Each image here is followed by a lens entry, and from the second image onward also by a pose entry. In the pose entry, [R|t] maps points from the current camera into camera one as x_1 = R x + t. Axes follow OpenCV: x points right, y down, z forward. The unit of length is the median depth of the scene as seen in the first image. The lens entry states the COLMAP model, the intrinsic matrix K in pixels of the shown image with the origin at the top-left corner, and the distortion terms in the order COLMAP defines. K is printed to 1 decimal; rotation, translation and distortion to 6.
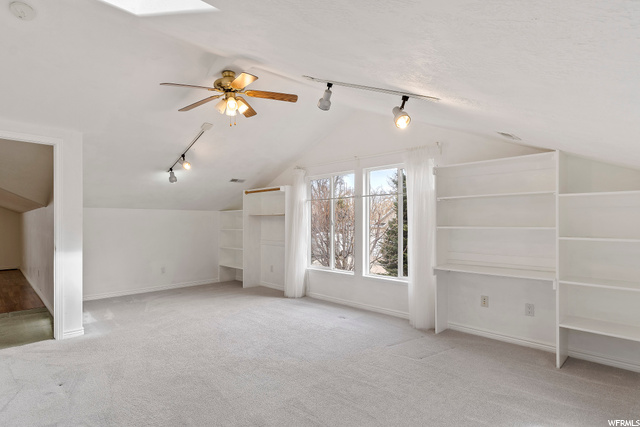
lens RADIAL K [[337.1, 0, 317.5], [0, 337.1, 214.8], [0, 0, 1]] dist [0.003883, -0.000410]
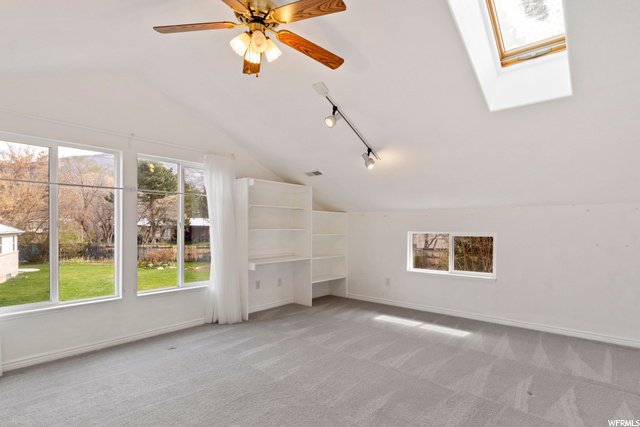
lens RADIAL K [[337.1, 0, 317.5], [0, 337.1, 214.8], [0, 0, 1]] dist [0.003883, -0.000410]
pose [[-0.075872, 0.039299, 0.996343, -0.872510], [-0.028356, 0.998734, -0.041553, 0.028639], [-0.996714, -0.031405, -0.074661, 0.881769]]
